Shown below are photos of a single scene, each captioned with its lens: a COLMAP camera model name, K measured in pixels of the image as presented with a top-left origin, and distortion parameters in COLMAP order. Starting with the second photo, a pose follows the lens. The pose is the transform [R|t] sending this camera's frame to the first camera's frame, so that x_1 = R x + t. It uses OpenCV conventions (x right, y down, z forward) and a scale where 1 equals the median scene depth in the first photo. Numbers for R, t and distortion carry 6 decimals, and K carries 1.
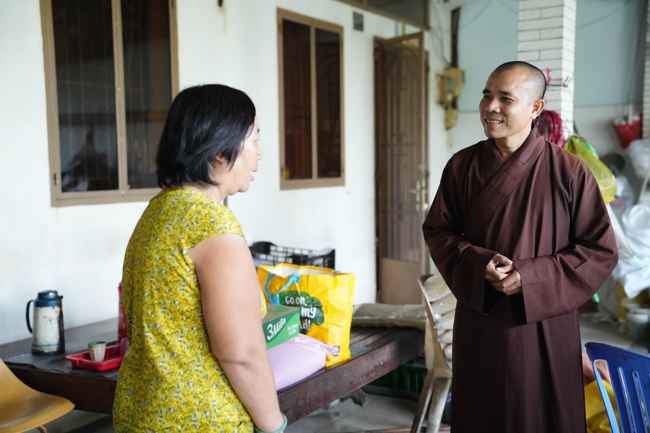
lens RADIAL K [[868.4, 0, 325.1], [0, 868.4, 214.5], [0, 0, 1]] dist [0.166089, 0.000000]
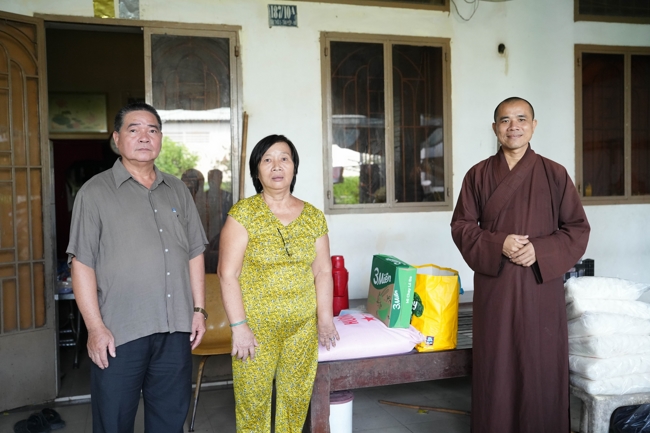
lens RADIAL K [[670.8, 0, 324.8], [0, 670.8, 219.1], [0, 0, 1]] dist [-0.008335, 0.000000]
pose [[0.685586, 0.025091, -0.727559, 0.486907], [-0.033756, 0.999427, 0.002659, -0.003050], [0.727209, 0.022737, 0.686039, 0.242724]]
